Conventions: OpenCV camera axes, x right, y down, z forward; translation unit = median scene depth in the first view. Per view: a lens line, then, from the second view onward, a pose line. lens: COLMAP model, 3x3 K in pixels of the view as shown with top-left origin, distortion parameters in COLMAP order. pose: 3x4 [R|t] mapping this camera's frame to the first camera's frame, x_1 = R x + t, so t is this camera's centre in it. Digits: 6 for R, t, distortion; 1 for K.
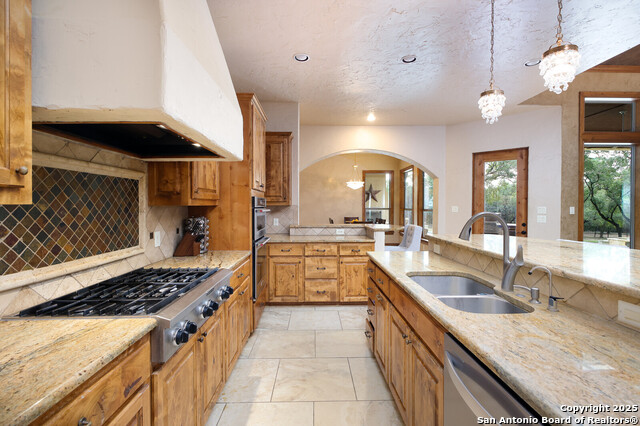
lens RADIAL K [[301.3, 0, 319.7], [0, 301.3, 209.9], [0, 0, 1]] dist [0.000234, -0.000023]
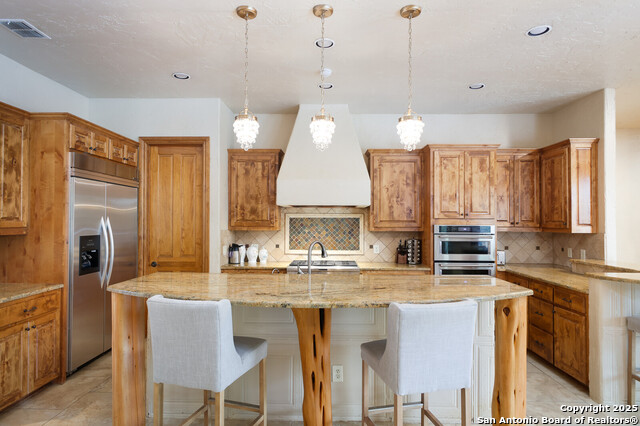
lens RADIAL K [[379.5, 0, 321.4], [0, 379.5, 214.0], [0, 0, 1]] dist [0.019429, -0.000344]
pose [[-0.039100, -0.013358, -0.999146, 2.025523], [-0.016801, 0.999778, -0.012709, -0.091183], [0.999094, 0.016290, -0.039316, 0.889800]]
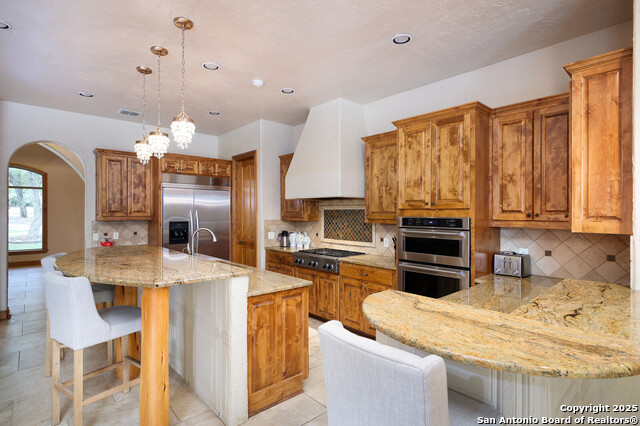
lens RADIAL K [[330.9, 0, 321.5], [0, 330.9, 212.6], [0, 0, 1]] dist [0.003905, 0.001275]
pose [[-0.760084, 0.003340, -0.649816, 1.083583], [-0.006379, 0.999900, 0.012601, -0.106318], [0.649793, 0.013723, -0.759987, 2.532063]]
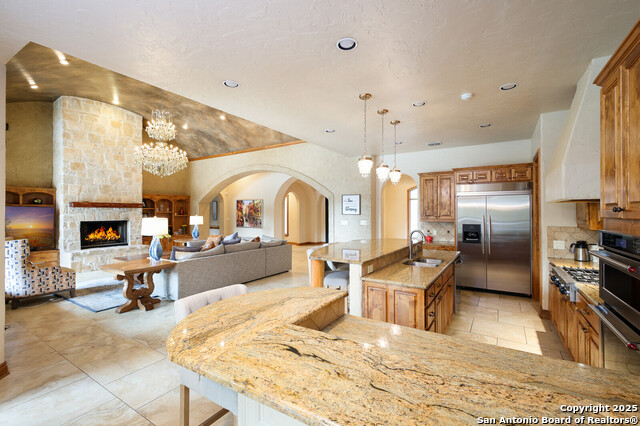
lens RADIAL K [[275.6, 0, 320.9], [0, 275.6, 208.7], [0, 0, 1]] dist [0.002602, 0.000928]
pose [[-0.835463, 0.013022, 0.549392, -0.051969], [0.010622, 0.999915, -0.007547, -0.137392], [-0.549444, -0.000469, -0.835530, 2.732834]]
